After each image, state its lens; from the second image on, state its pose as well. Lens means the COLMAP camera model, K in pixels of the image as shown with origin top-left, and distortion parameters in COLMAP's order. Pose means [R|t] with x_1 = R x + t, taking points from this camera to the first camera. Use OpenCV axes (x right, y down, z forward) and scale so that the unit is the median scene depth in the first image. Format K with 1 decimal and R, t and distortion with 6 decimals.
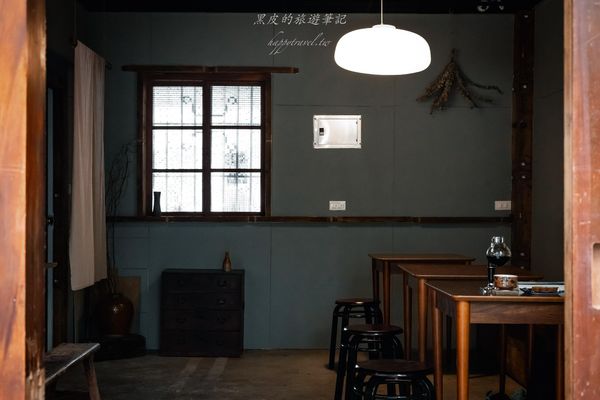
lens RADIAL K [[860.4, 0, 300.0], [0, 860.4, 200.0], [0, 0, 1]] dist [0.002906, 0.069045]
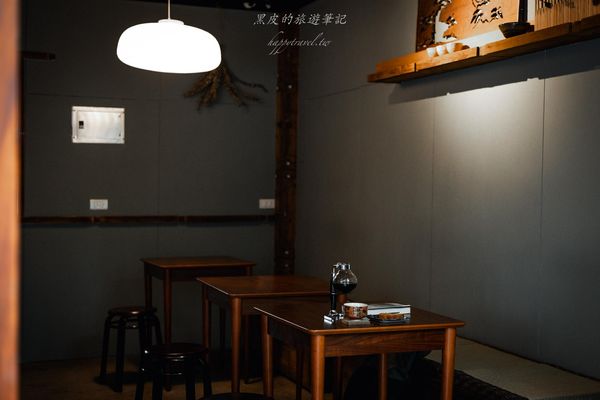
lens RADIAL K [[840.2, 0, 300.0], [0, 840.2, 200.0], [0, 0, 1]] dist [-0.018741, 0.007856]
pose [[0.933229, -0.003358, 0.359266, -0.082068], [-0.009213, 0.999404, 0.033274, -0.031395], [-0.359164, -0.034362, 0.932642, 0.070998]]
